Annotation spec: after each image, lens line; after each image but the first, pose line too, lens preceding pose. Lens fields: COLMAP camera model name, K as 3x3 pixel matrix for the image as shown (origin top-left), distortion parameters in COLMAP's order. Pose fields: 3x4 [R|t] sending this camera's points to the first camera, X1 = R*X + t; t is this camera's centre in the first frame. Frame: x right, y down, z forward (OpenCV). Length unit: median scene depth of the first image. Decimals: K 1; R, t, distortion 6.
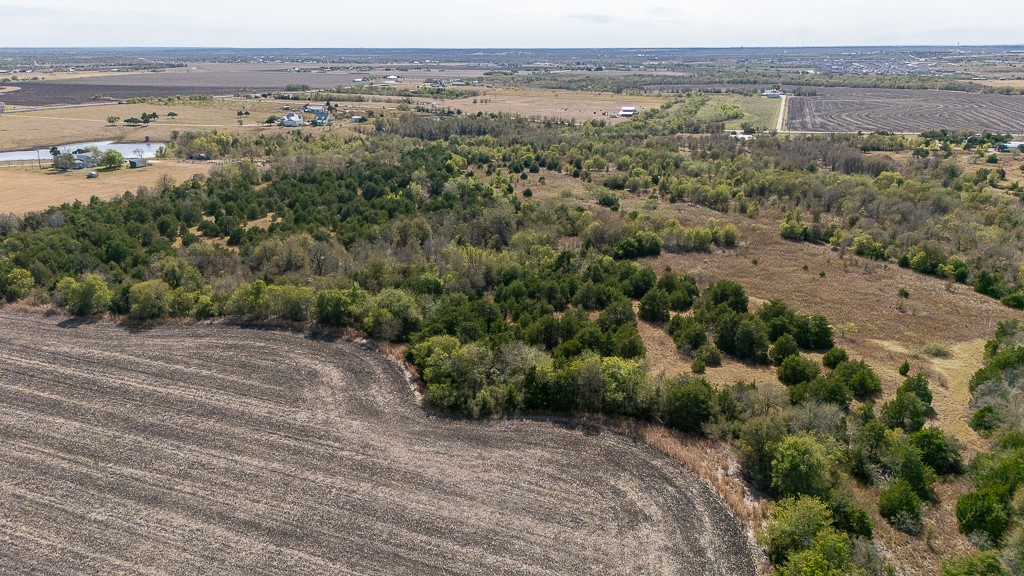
lens RADIAL K [[752.3, 0, 507.1], [0, 752.3, 287.1], [0, 0, 1]] dist [0.074974, -0.062084]
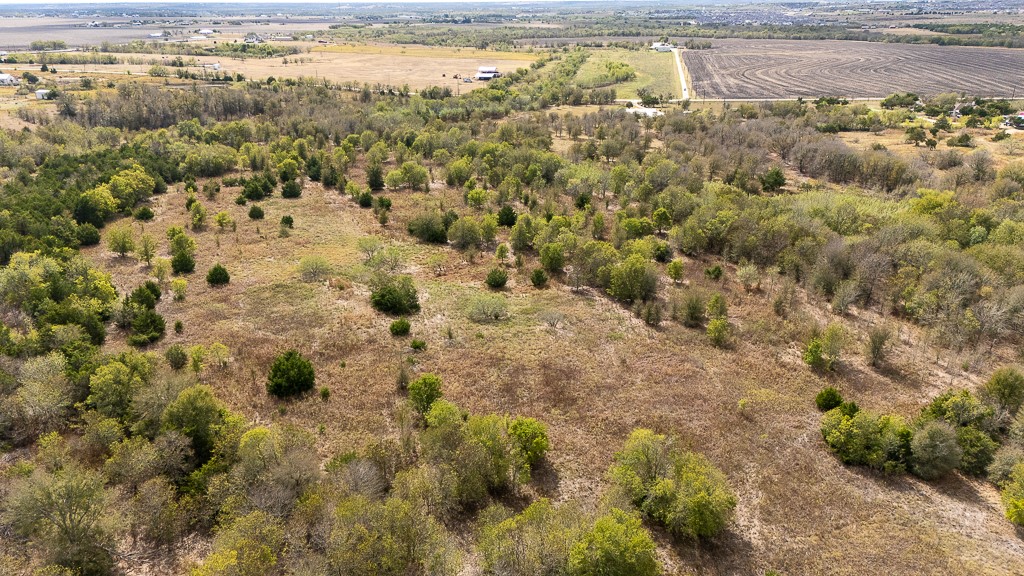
lens RADIAL K [[752.3, 0, 515.1], [0, 752.3, 292.9], [0, 0, 1]] dist [0.074974, -0.062084]
pose [[0.986551, -0.064538, 0.150170, 0.059995], [0.055485, 0.996424, 0.063716, -0.061249], [-0.153745, -0.054527, 0.986605, 0.243079]]
